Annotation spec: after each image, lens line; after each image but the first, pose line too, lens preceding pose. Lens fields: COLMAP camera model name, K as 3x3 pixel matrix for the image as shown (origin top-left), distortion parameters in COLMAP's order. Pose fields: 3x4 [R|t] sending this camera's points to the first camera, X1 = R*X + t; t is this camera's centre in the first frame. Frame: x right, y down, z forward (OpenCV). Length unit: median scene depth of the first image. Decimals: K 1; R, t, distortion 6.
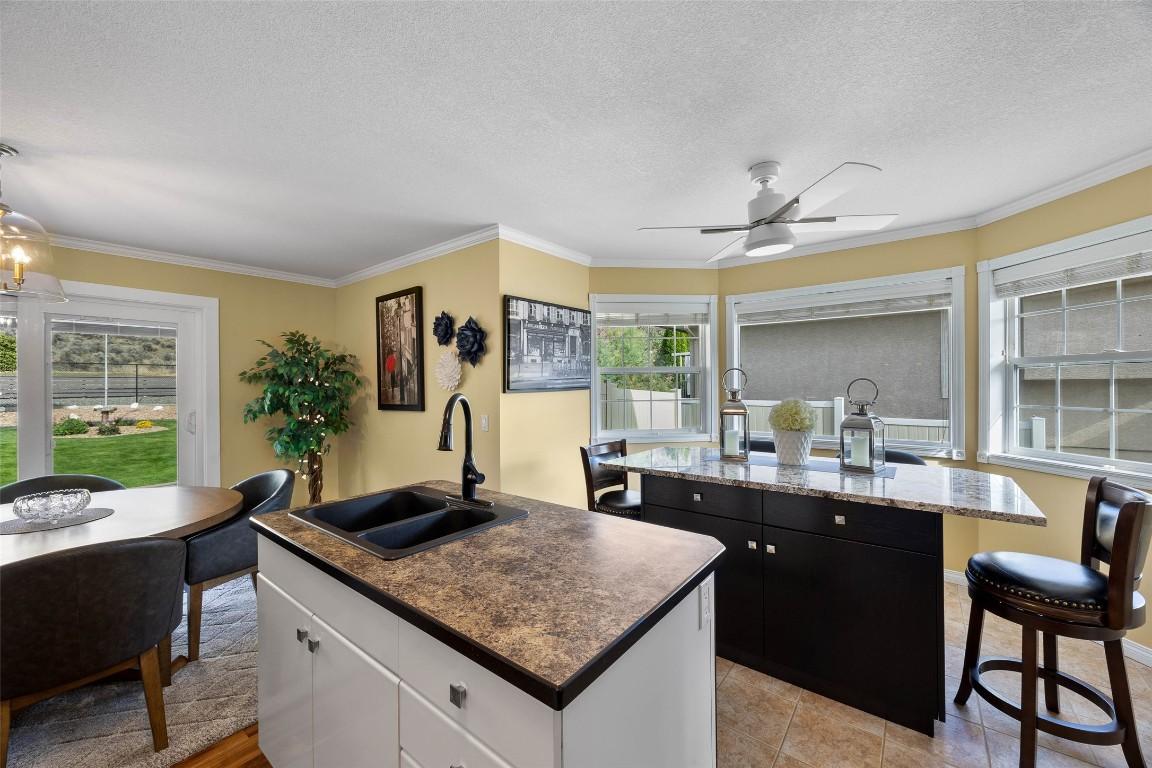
lens RADIAL K [[441.1, 0, 581.1], [0, 441.1, 387.0], [0, 0, 1]] dist [-0.000273, -0.000197]
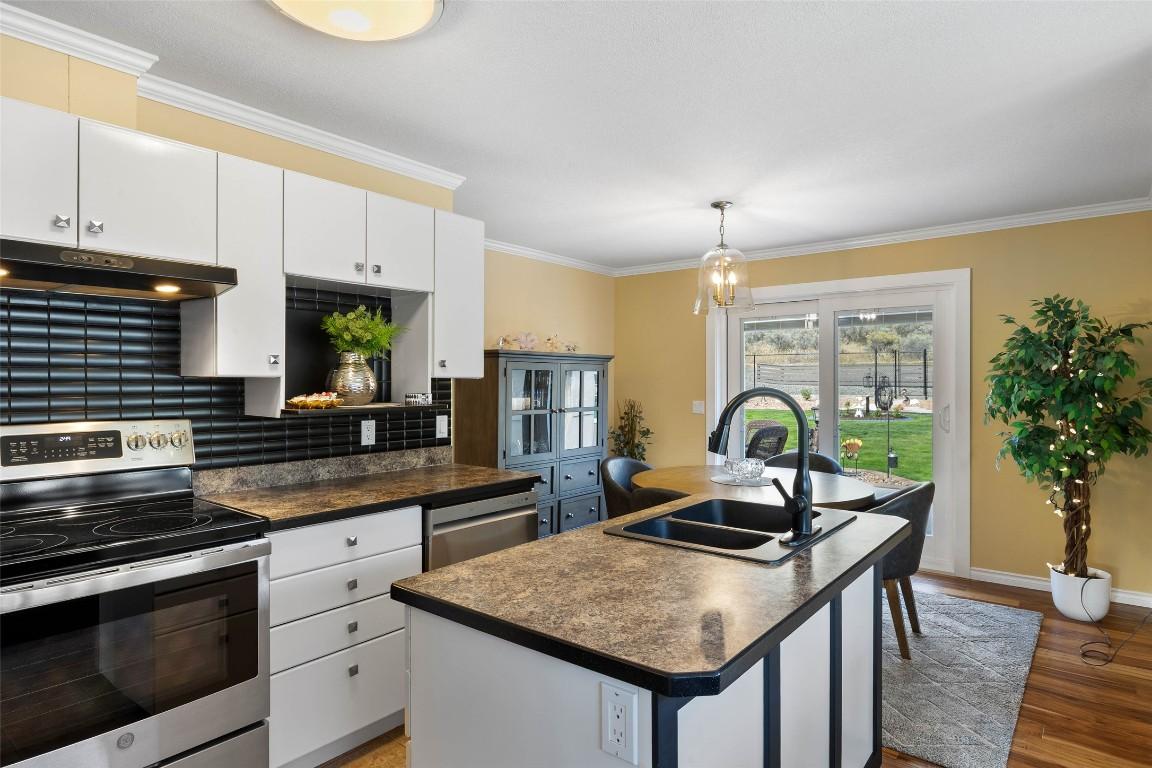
lens RADIAL K [[642.5, 0, 571.8], [0, 642.5, 381.6], [0, 0, 1]] dist [-0.006189, 0.000337]
pose [[-0.023293, 0.012932, -0.999645, 0.405250], [-0.004863, 0.999903, 0.013048, -0.004168], [0.999717, 0.005165, -0.023228, 0.322569]]
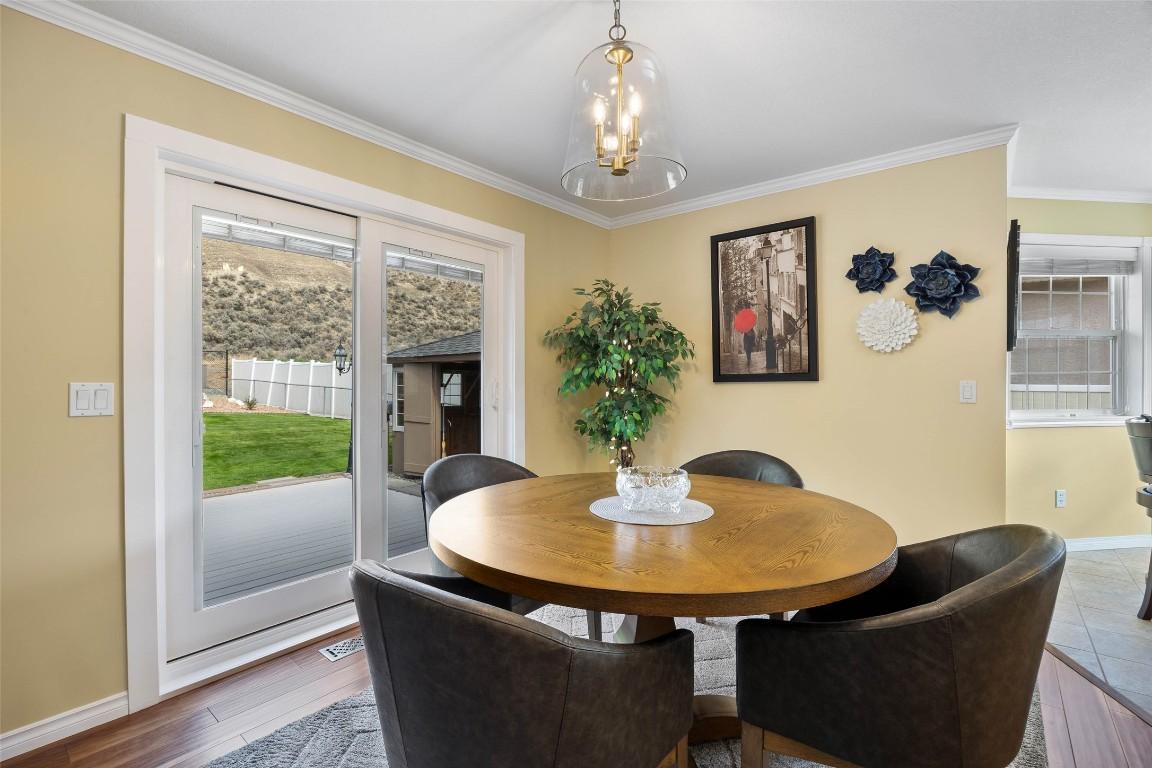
lens RADIAL K [[514.3, 0, 582.7], [0, 514.3, 380.7], [0, 0, 1]] dist [-0.018342, 0.000137]
pose [[0.999729, 0.007532, -0.022046, -0.761557], [-0.007589, 0.999968, -0.002479, 0.061006], [0.022026, 0.002646, 0.999754, 0.113230]]
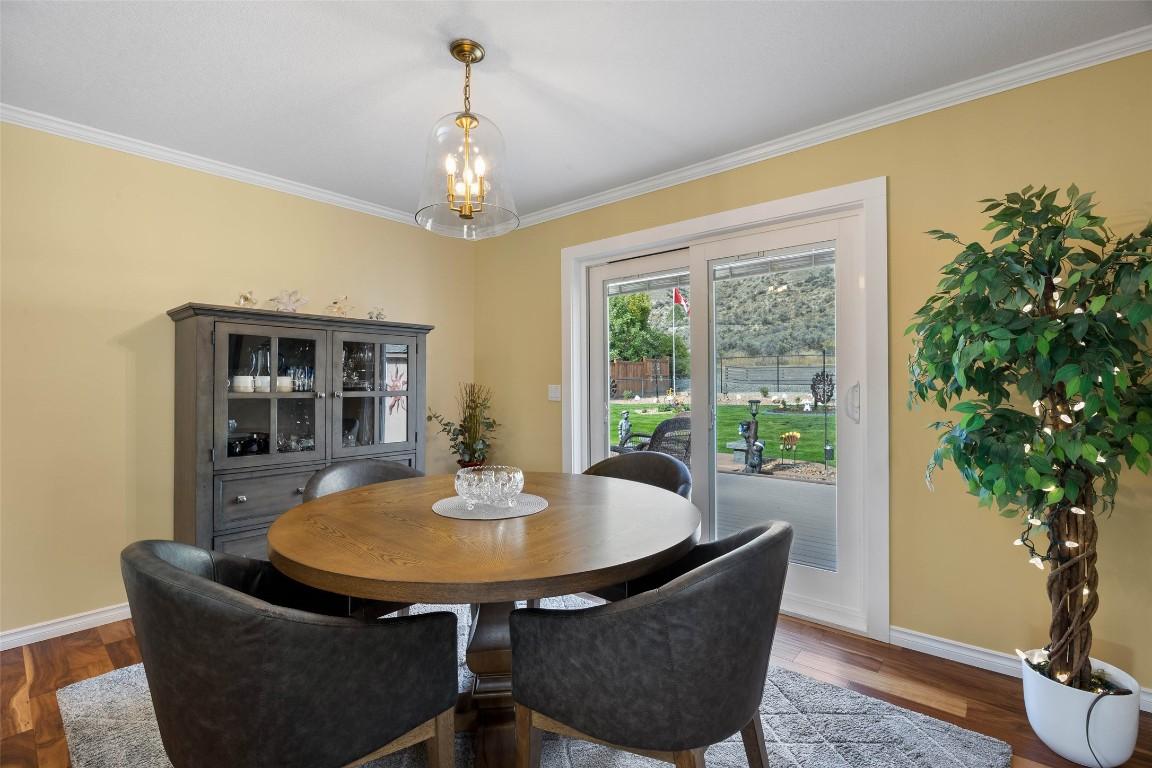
lens RADIAL K [[514.3, 0, 574.6], [0, 514.3, 379.8], [0, 0, 1]] dist [-0.018342, 0.000137]
pose [[-0.052538, 0.002703, -0.998615, -0.195592], [-0.001601, 0.999995, 0.002791, 0.051876], [0.998618, 0.001746, -0.052533, 0.709107]]
